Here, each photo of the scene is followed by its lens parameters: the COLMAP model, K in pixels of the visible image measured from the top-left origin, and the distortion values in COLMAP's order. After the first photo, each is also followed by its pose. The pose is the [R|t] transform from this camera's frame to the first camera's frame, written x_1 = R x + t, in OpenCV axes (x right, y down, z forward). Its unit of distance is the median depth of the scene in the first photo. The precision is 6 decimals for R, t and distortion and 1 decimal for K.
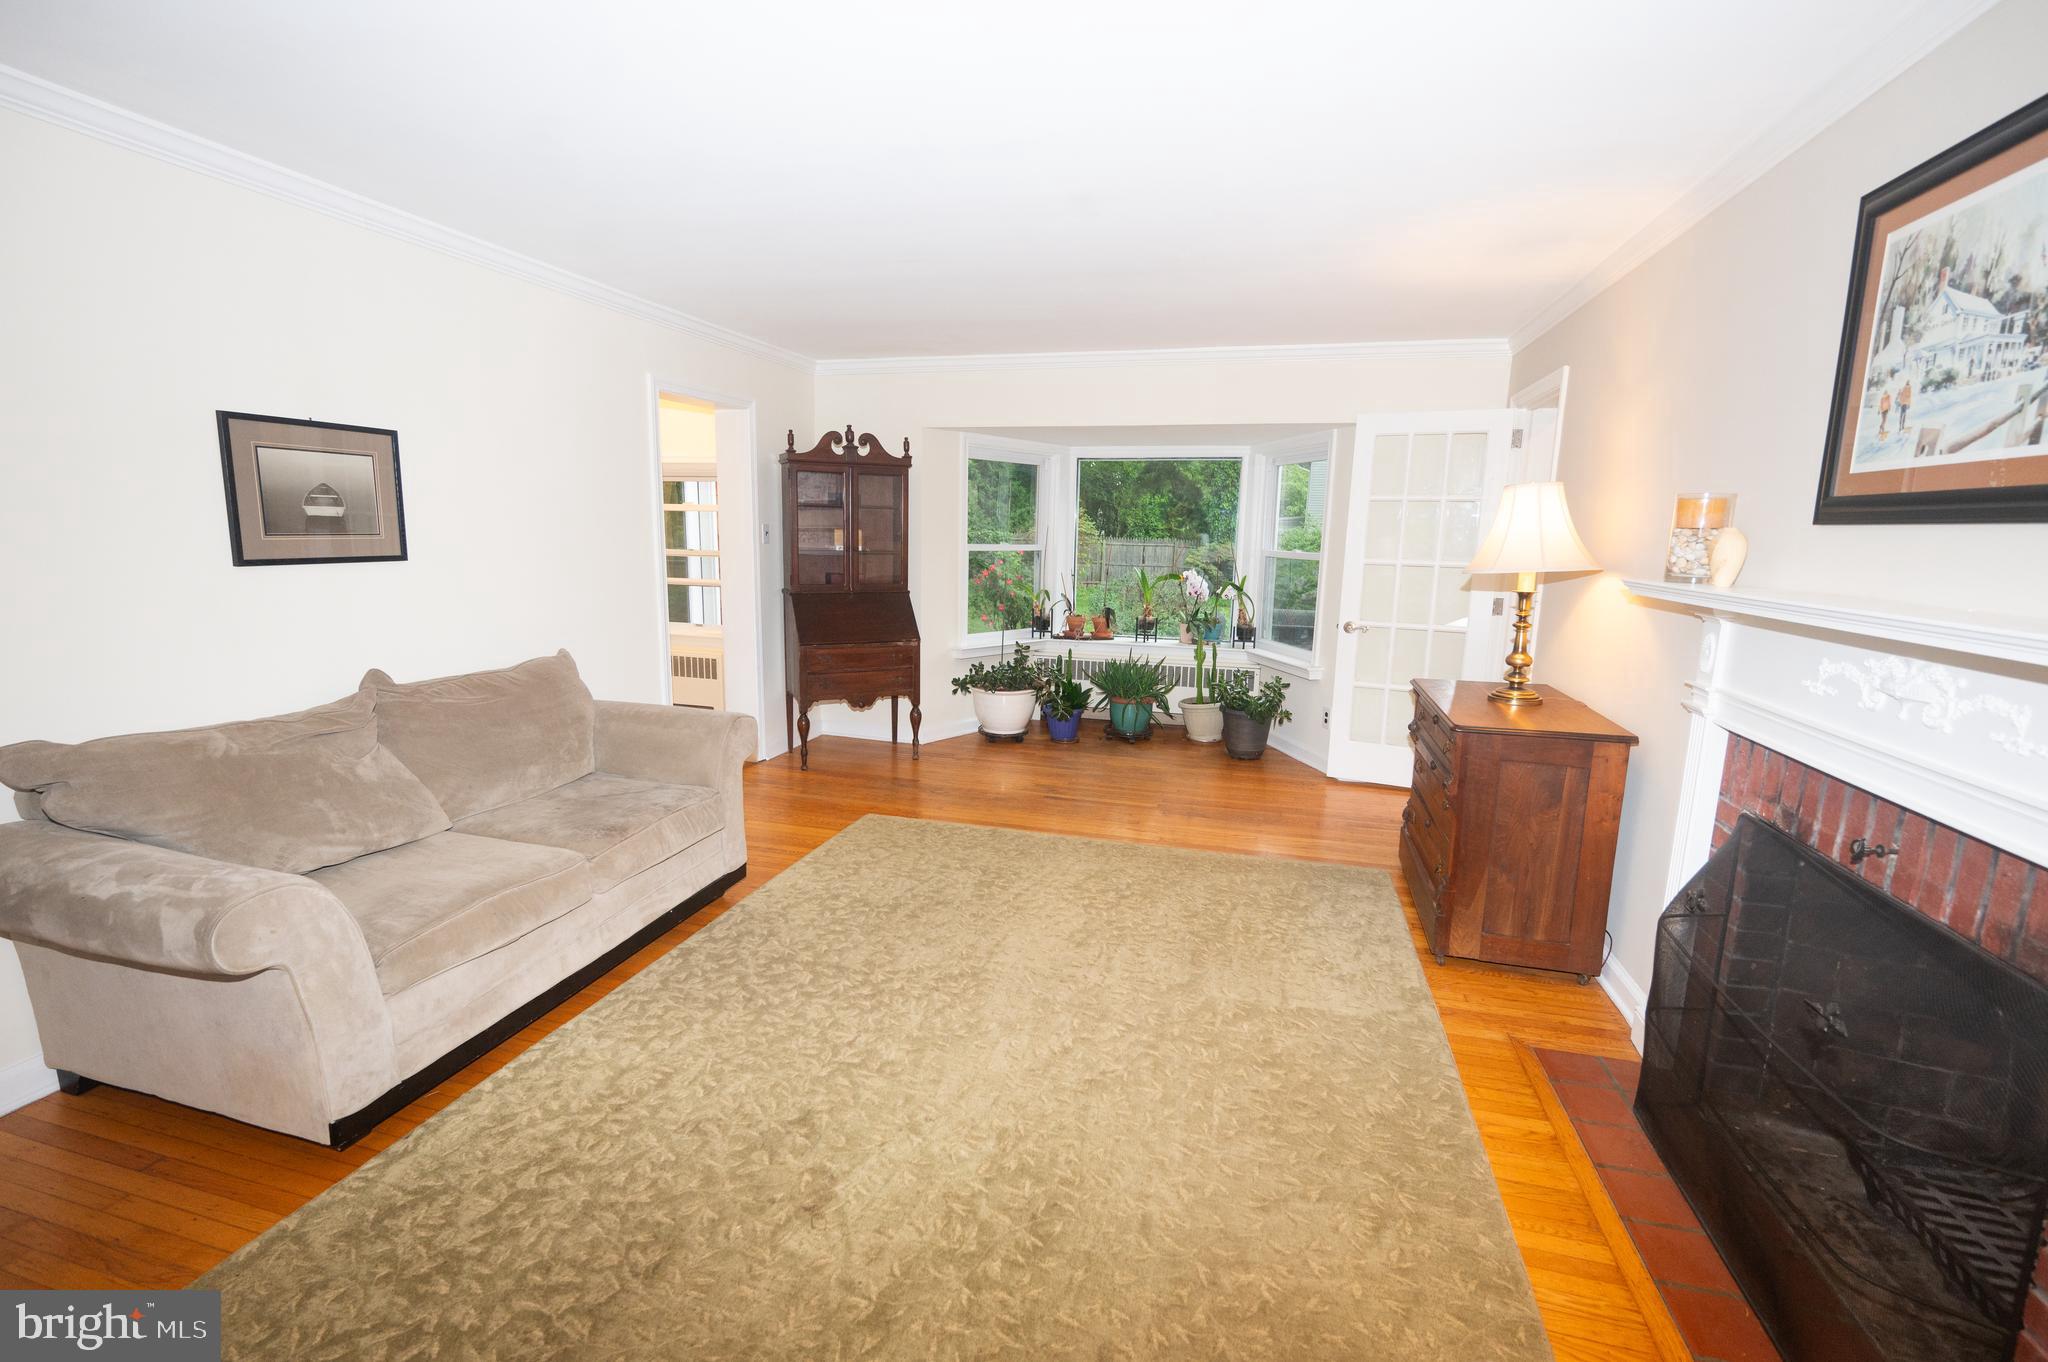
lens RADIAL K [[894.4, 0, 1039.8], [0, 894.4, 688.4], [0, 0, 1]] dist [0.002697, 0.000692]
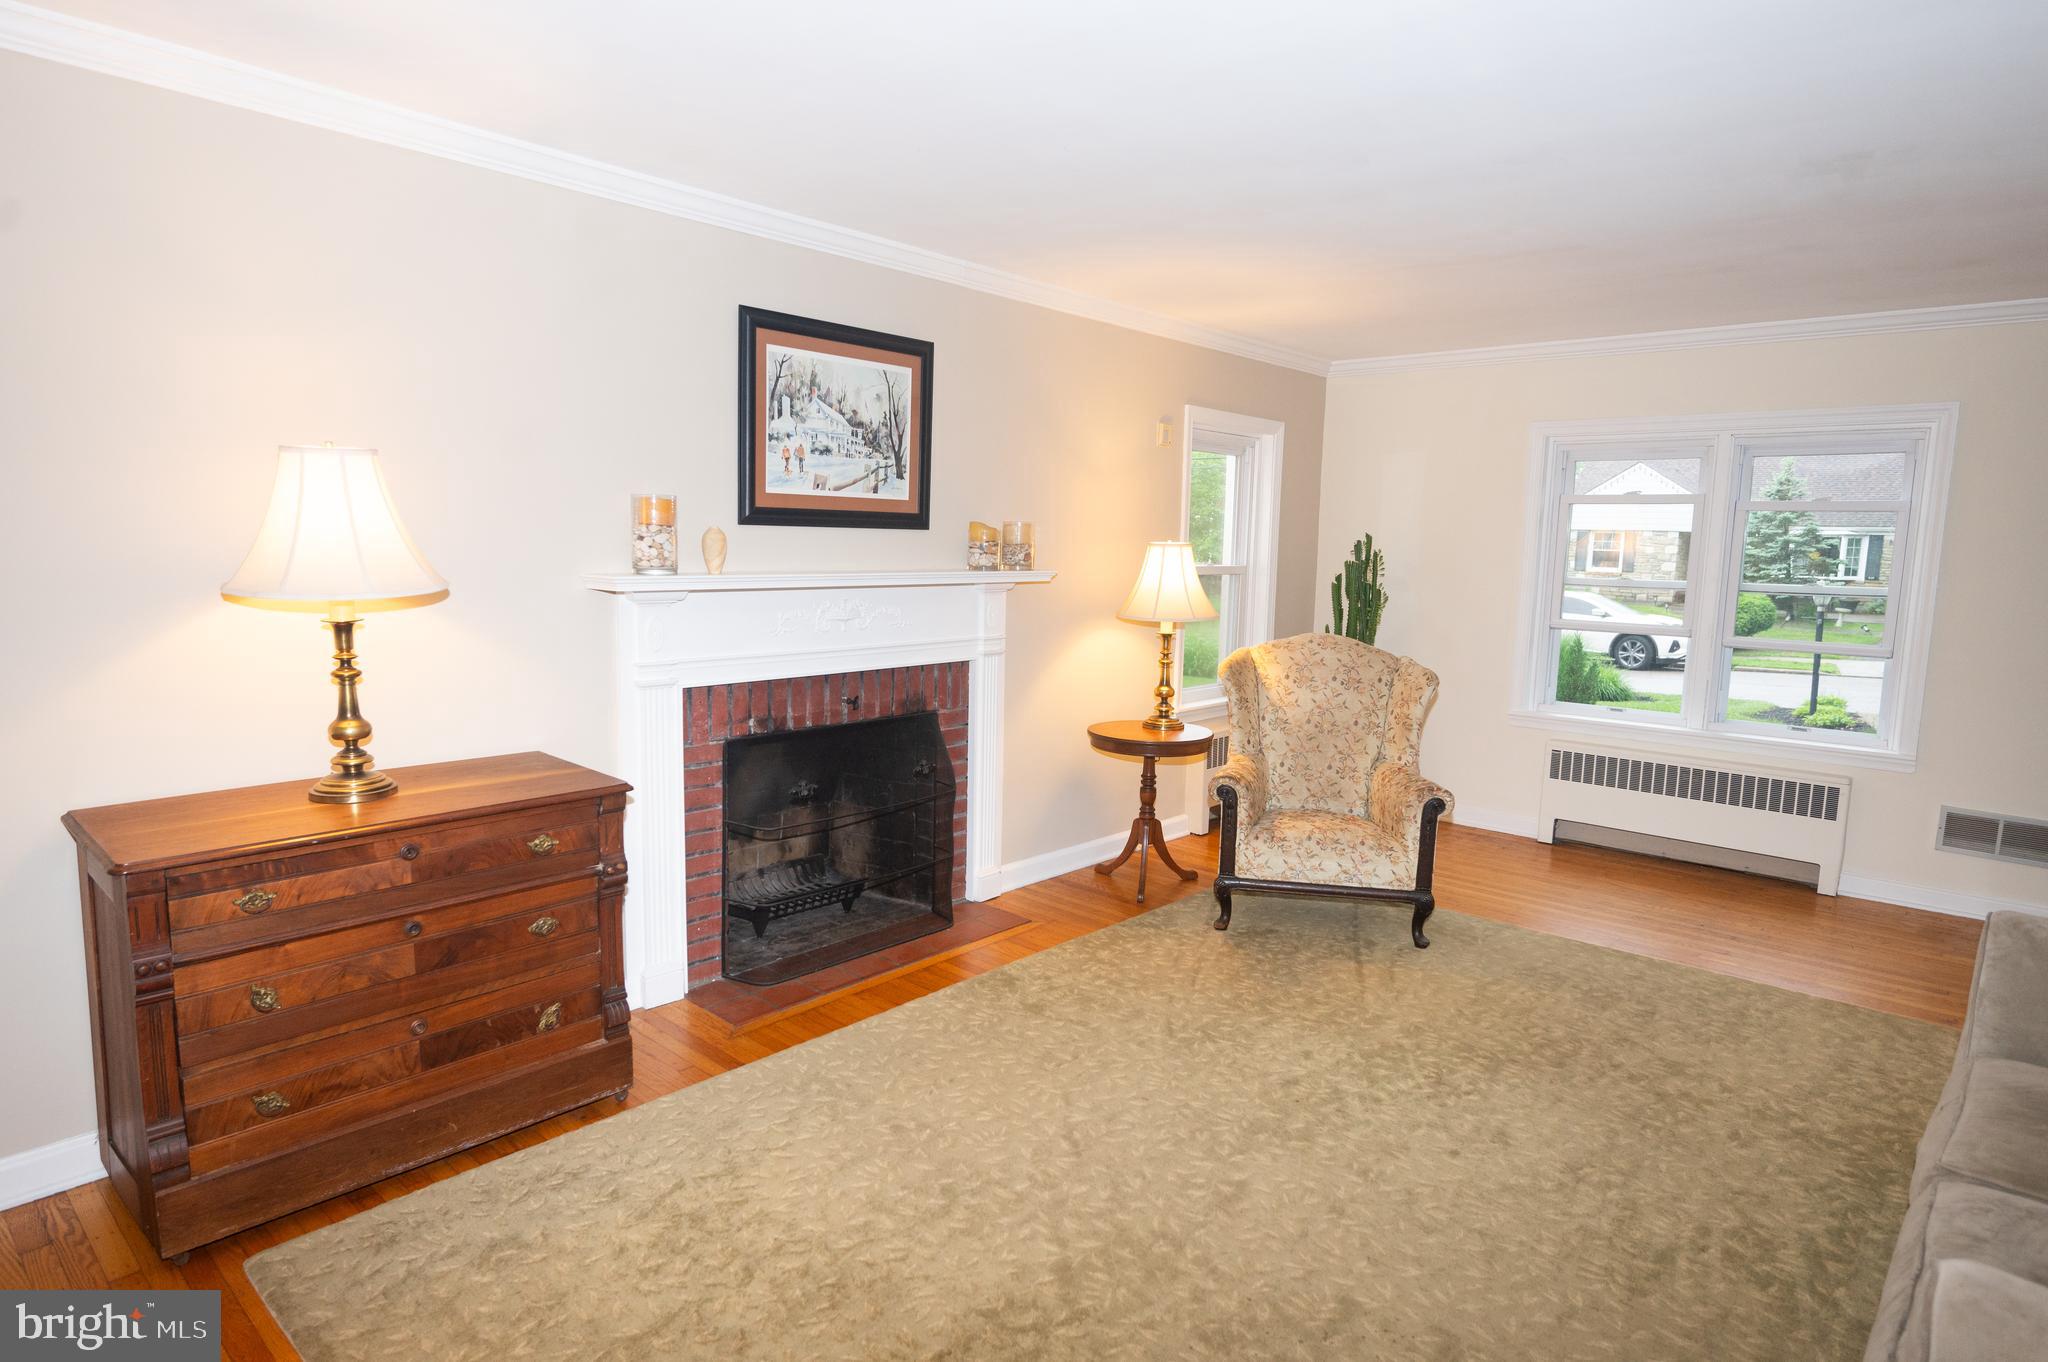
lens RADIAL K [[1133.6, 0, 1026.4], [0, 1133.6, 683.5], [0, 0, 1]] dist [0.000581, -0.000687]
pose [[-0.884560, -0.103440, 0.454813, -0.236538], [0.041015, 0.954072, 0.296758, -0.277112], [-0.464620, 0.281154, -0.839691, 1.435533]]
